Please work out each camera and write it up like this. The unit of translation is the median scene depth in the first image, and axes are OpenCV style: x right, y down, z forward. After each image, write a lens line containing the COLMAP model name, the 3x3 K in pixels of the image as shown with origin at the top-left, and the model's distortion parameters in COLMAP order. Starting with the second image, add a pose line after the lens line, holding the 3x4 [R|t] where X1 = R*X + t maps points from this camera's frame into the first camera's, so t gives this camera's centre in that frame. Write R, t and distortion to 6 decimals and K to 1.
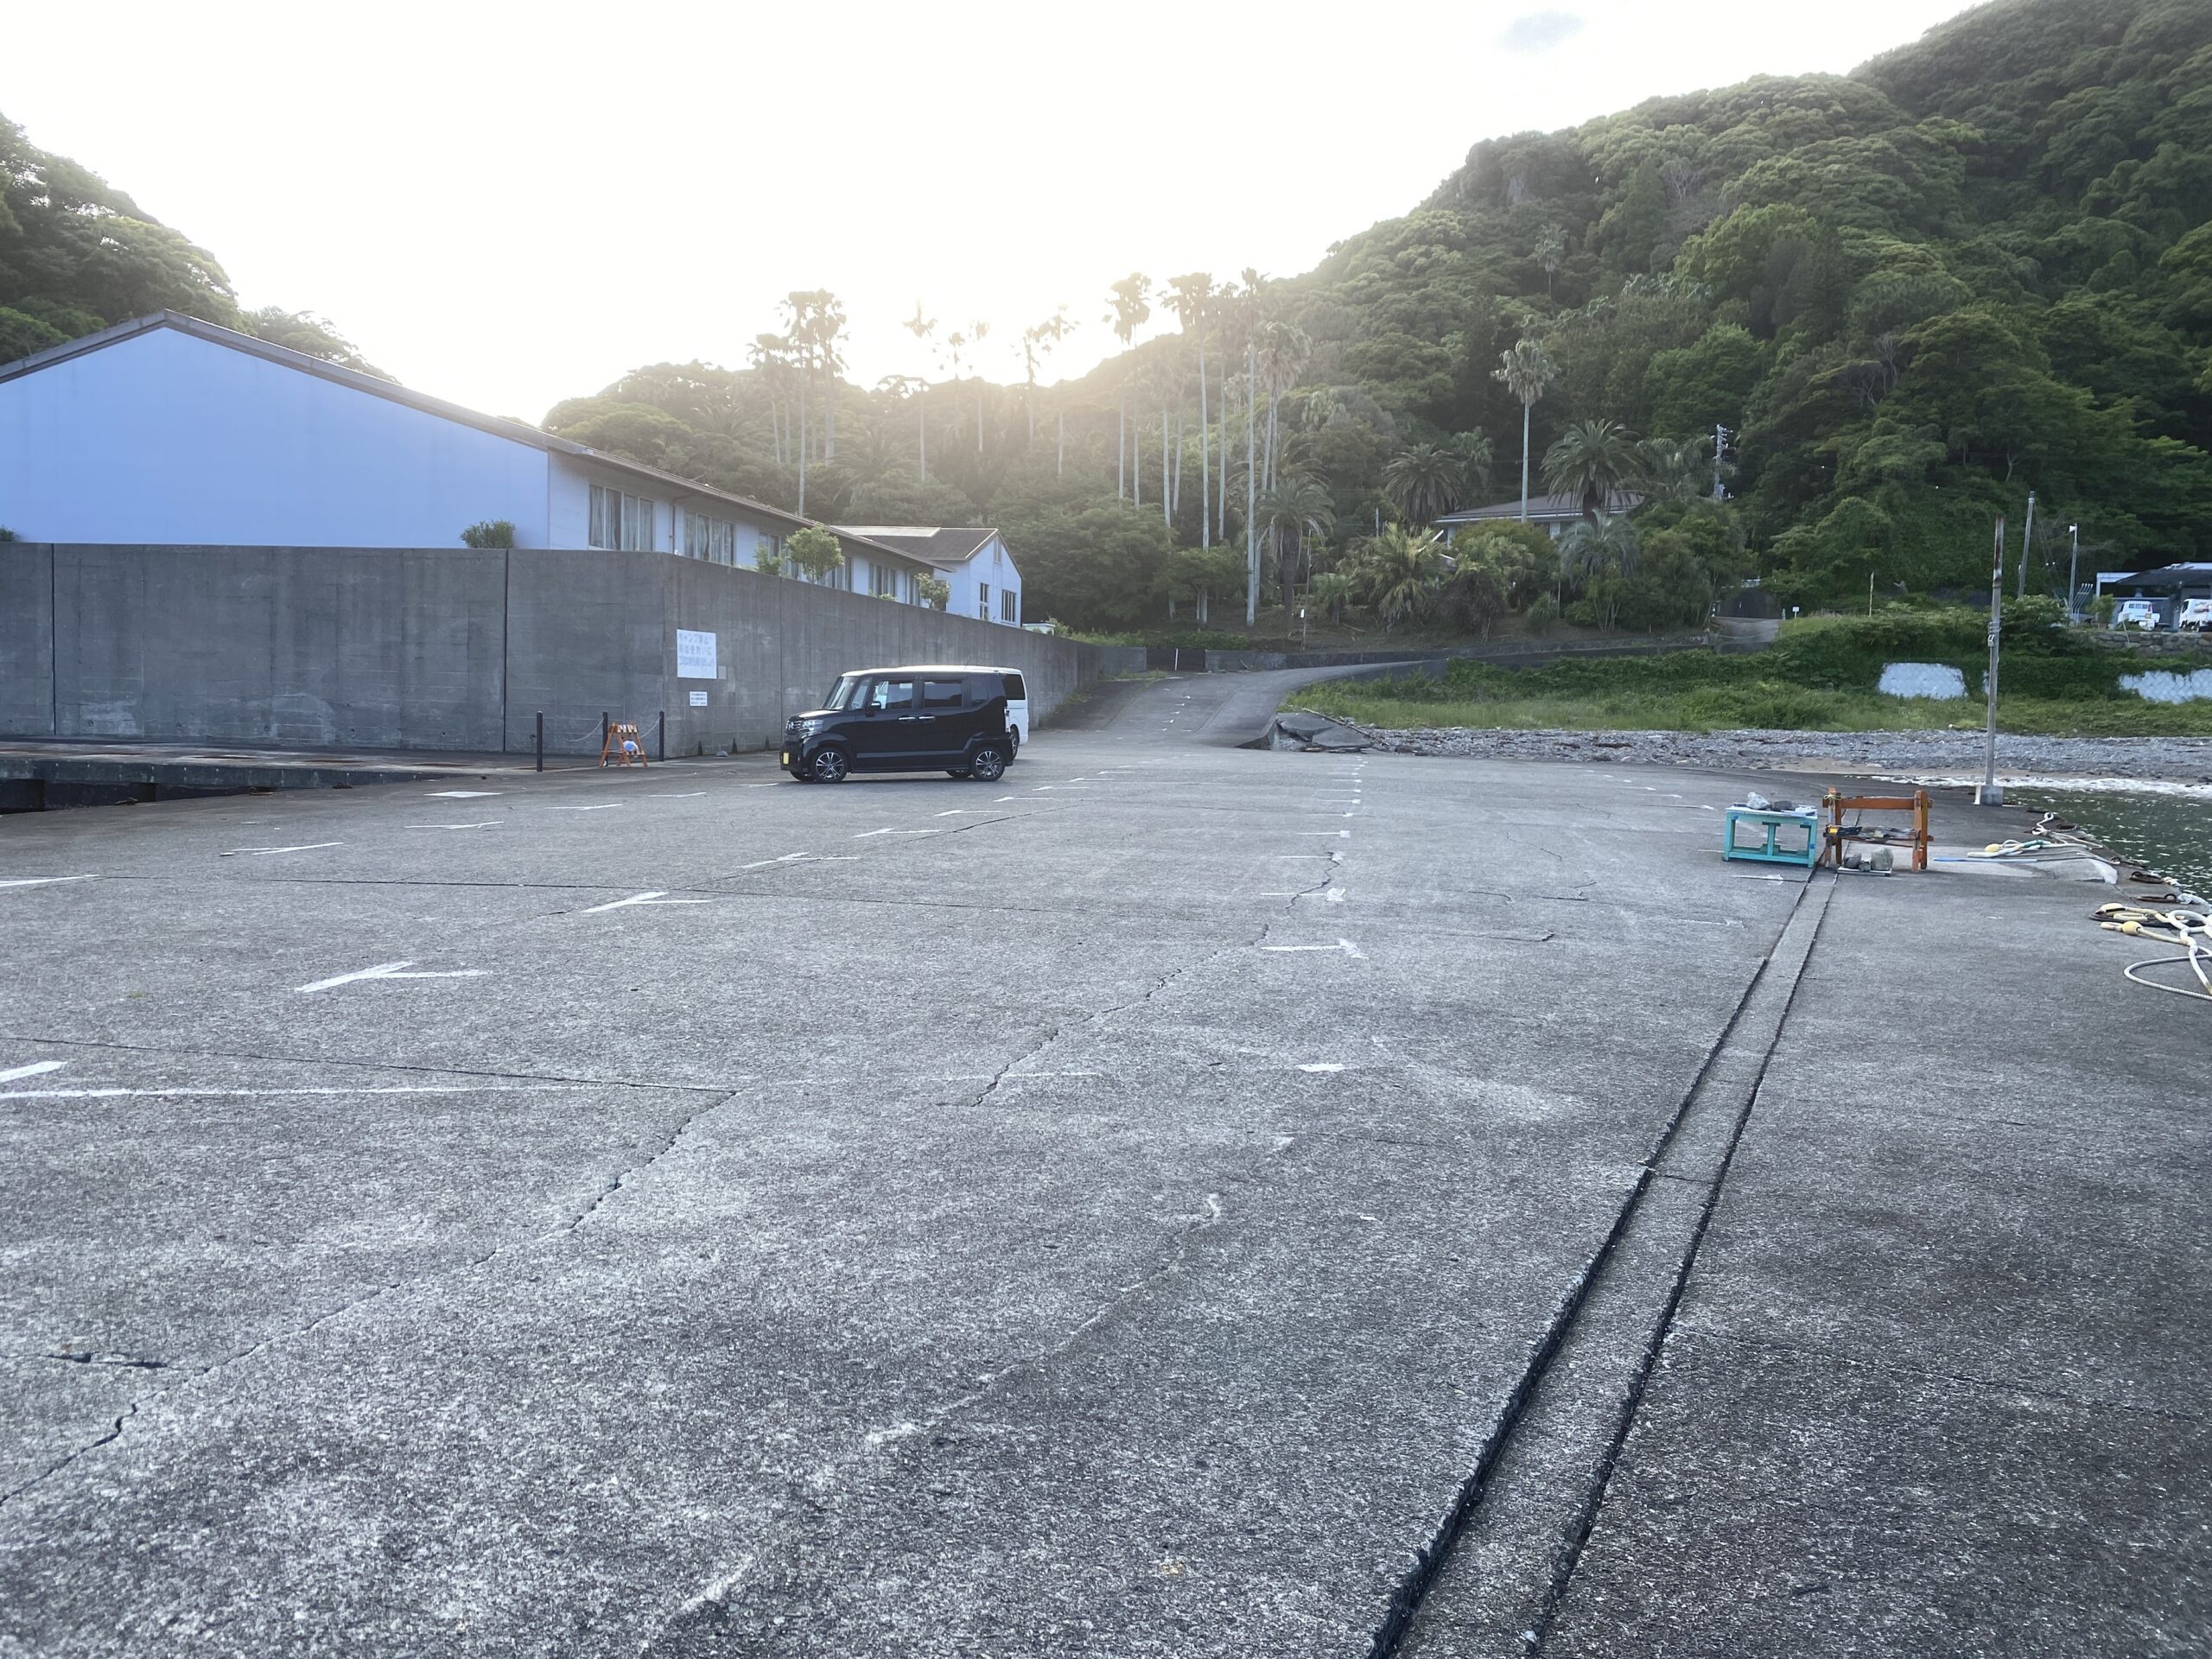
lens RADIAL K [[1661.6, 0, 1105.7], [0, 1661.6, 842.8], [0, 0, 1]] dist [-0.001273, -0.000192]
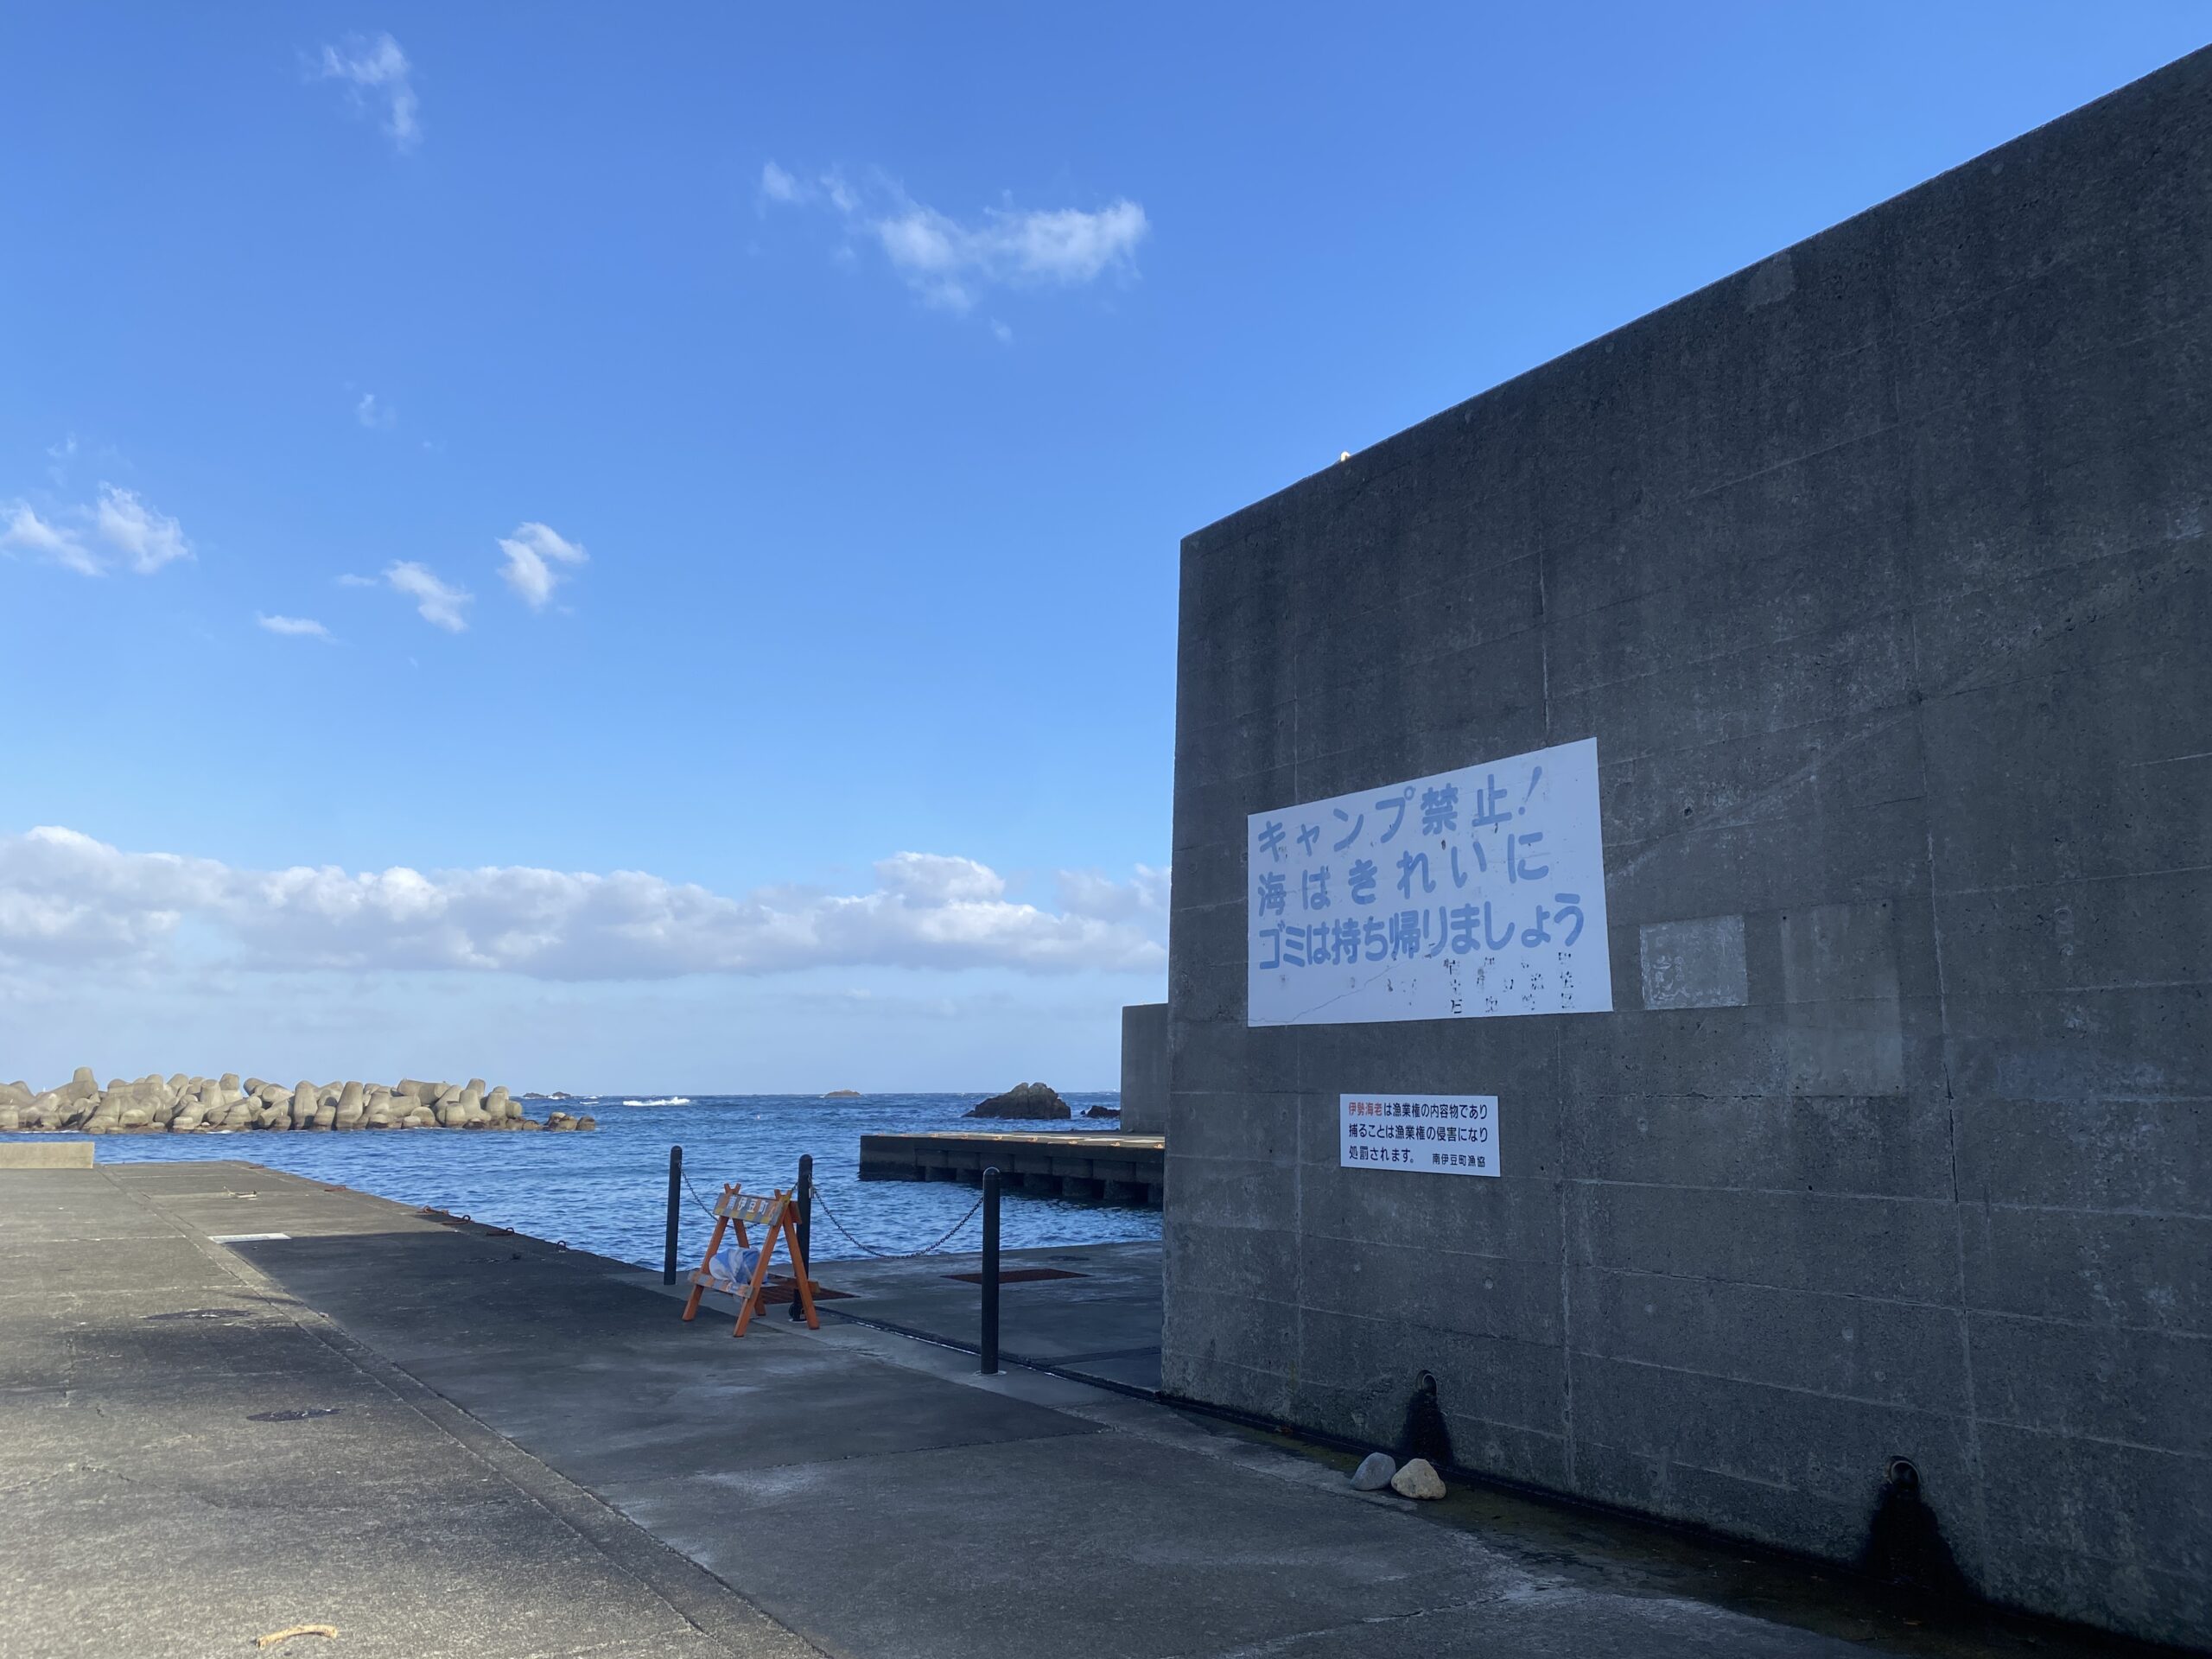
lens RADIAL K [[1661.6, 0, 1105.7], [0, 1661.6, 842.8], [0, 0, 1]] dist [-0.001273, -0.000192]
pose [[-0.745159, -0.125137, -0.655041, -0.094171], [-0.075225, 0.991740, -0.103885, -0.098084], [0.662631, -0.028135, -0.748417, 1.131547]]
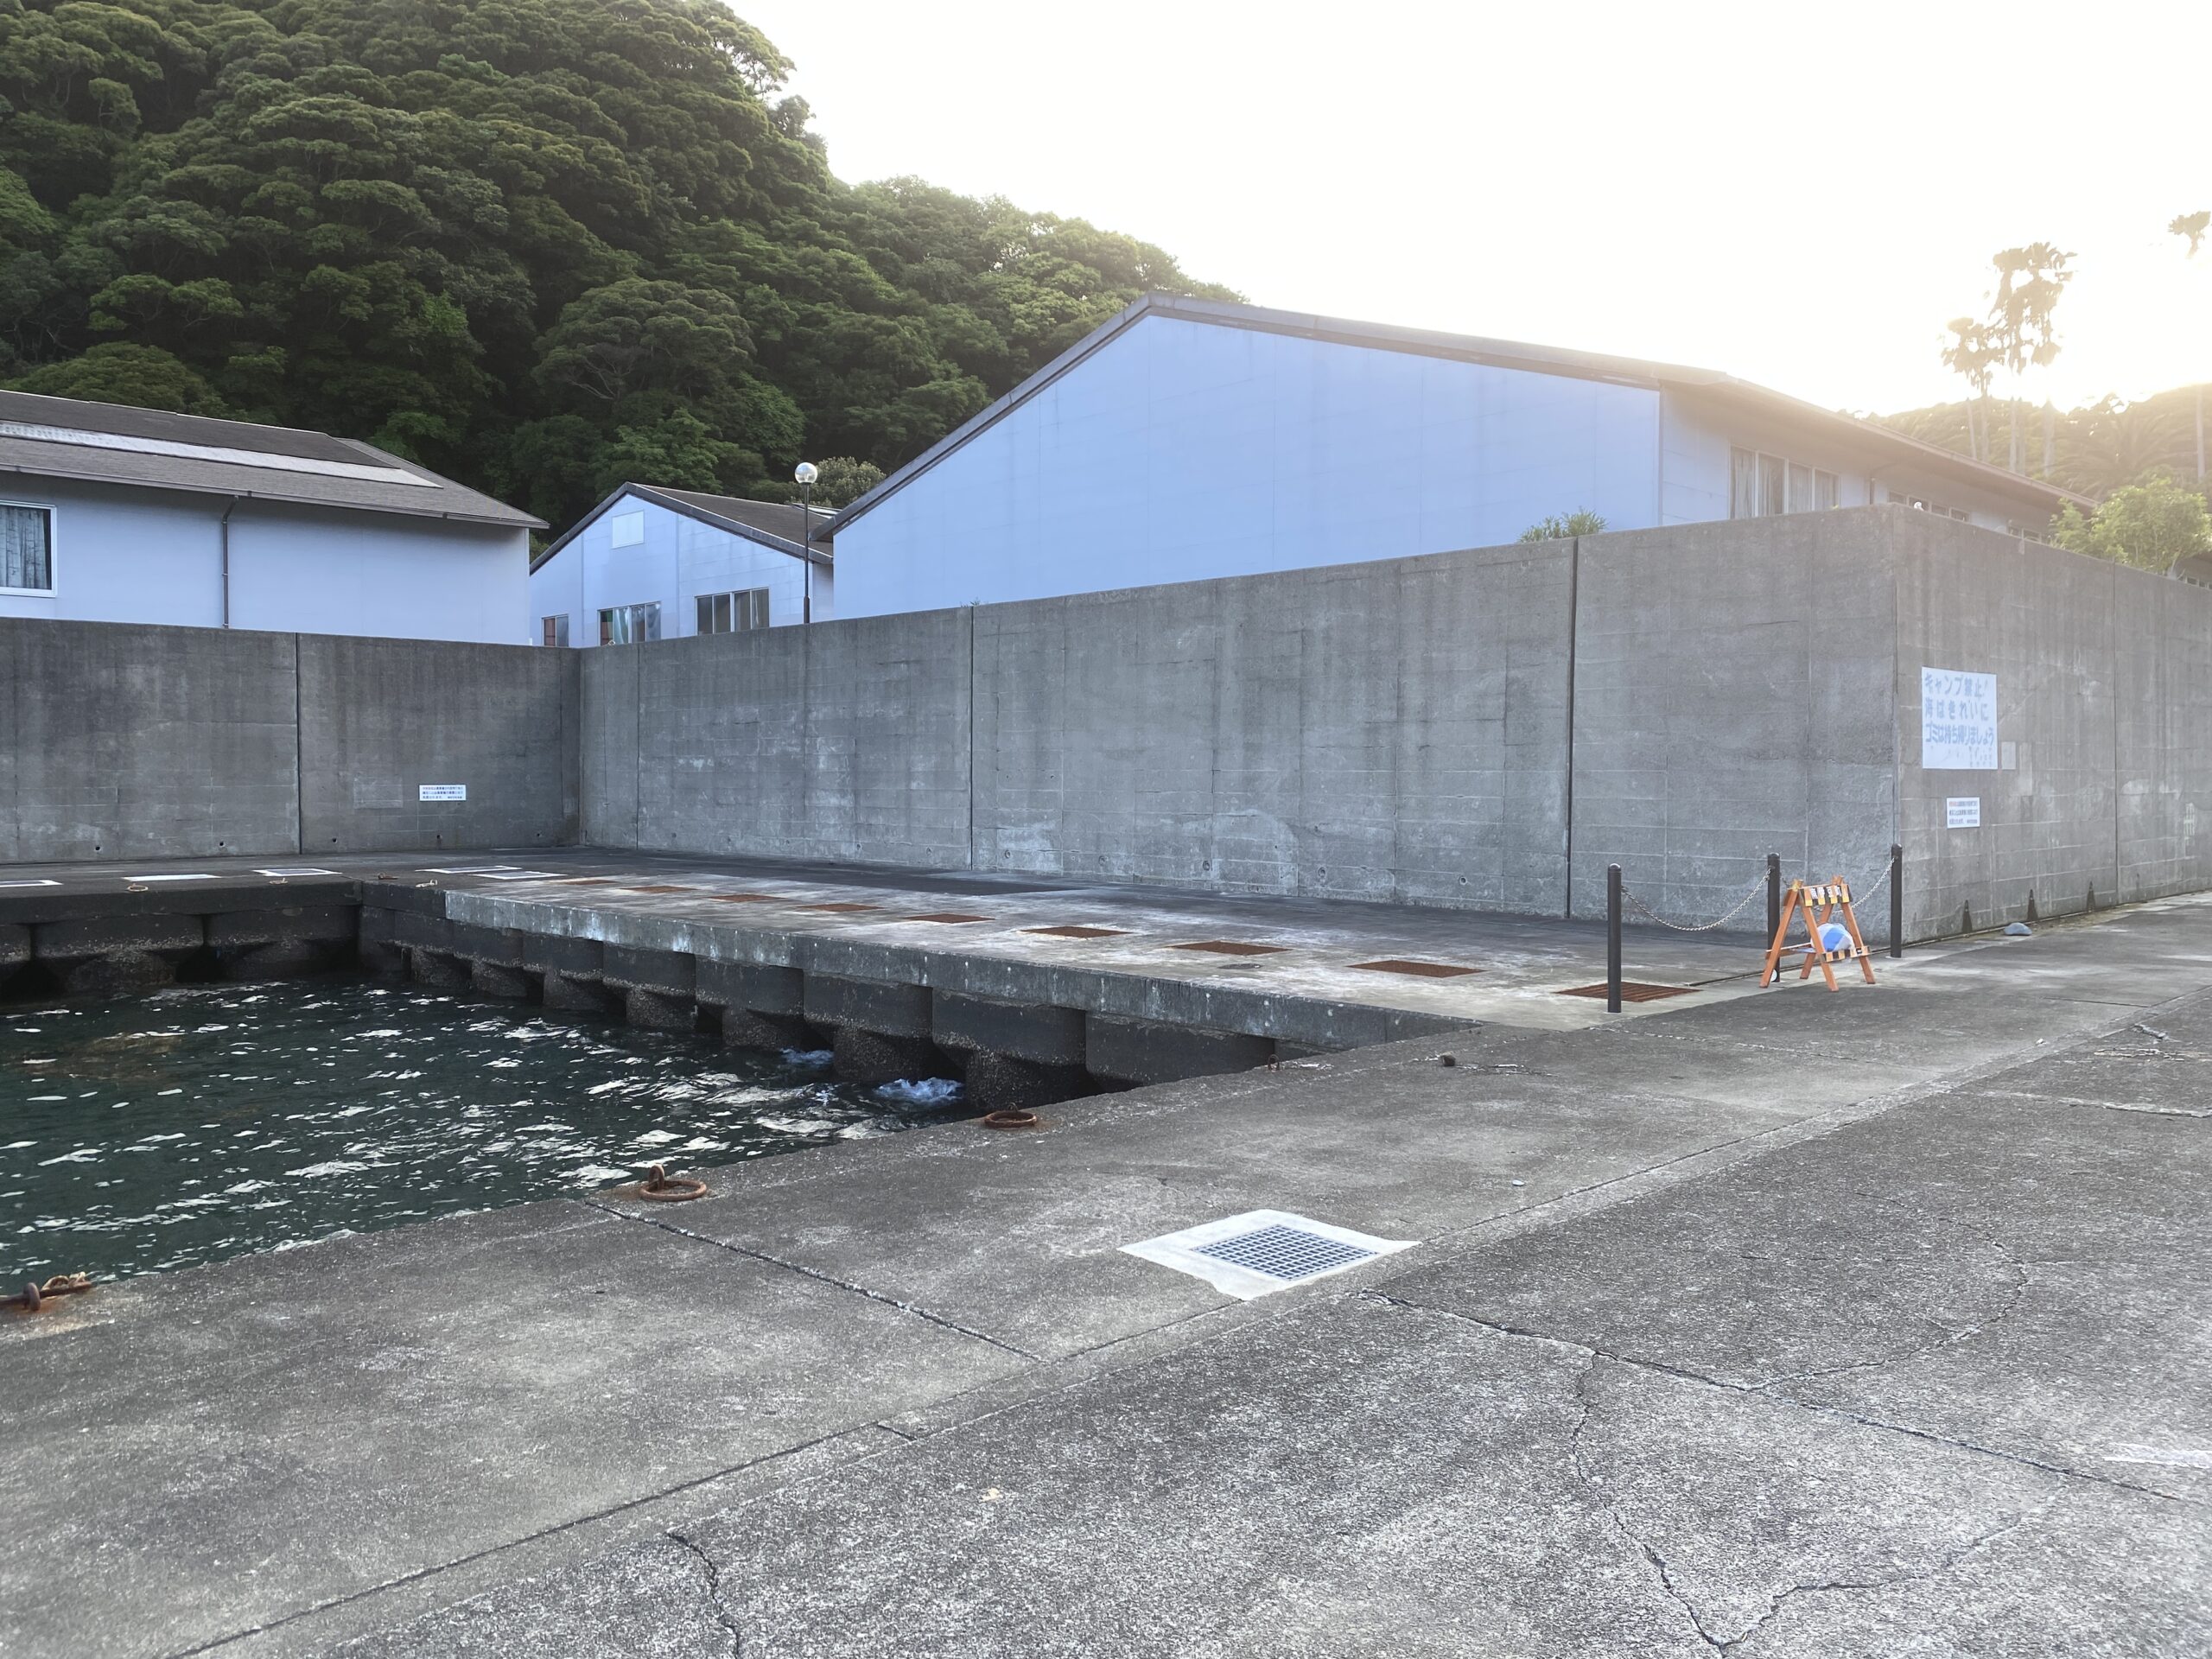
lens RADIAL K [[1661.6, 0, 1105.7], [0, 1661.6, 842.8], [0, 0, 1]] dist [-0.001273, -0.000192]
pose [[0.795714, 0.001031, -0.605672, -0.153142], [-0.033126, 0.998576, -0.041820, -0.050281], [0.604766, 0.053340, 0.794615, 0.476543]]
